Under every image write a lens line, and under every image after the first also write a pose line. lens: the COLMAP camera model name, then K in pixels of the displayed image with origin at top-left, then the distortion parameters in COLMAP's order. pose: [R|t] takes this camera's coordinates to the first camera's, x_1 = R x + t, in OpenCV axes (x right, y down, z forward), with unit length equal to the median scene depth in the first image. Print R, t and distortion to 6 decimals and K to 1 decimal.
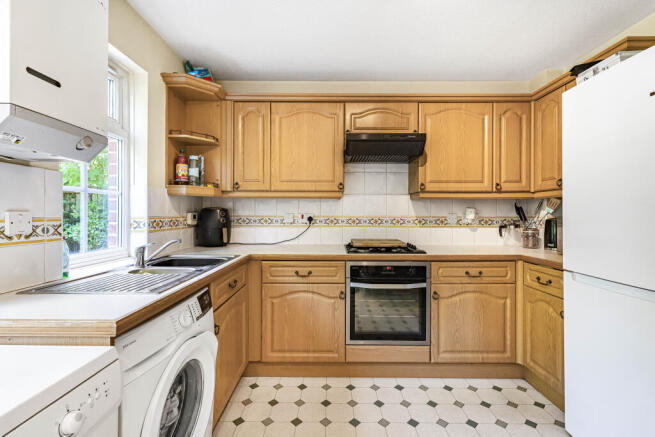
lens RADIAL K [[296.3, 0, 329.8], [0, 296.3, 214.6], [0, 0, 1]] dist [0.015931, -0.000006]
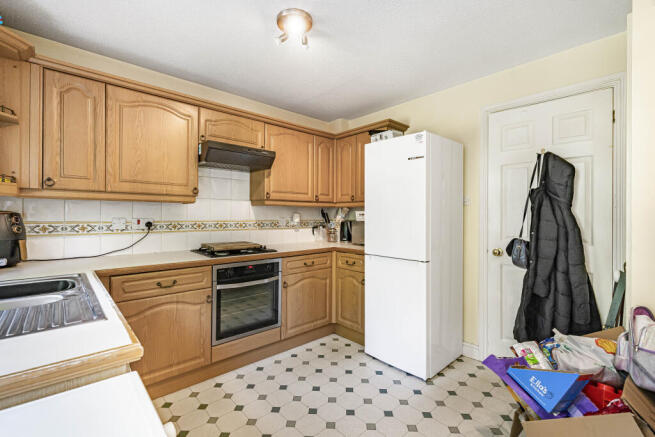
lens RADIAL K [[296.3, 0, 329.8], [0, 296.3, 214.6], [0, 0, 1]] dist [0.015931, -0.000006]
pose [[0.736615, 0.003157, 0.676305, -0.310432], [-0.004712, 0.999989, 0.000464, -0.019870], [-0.676296, -0.003528, 0.736622, -0.032257]]
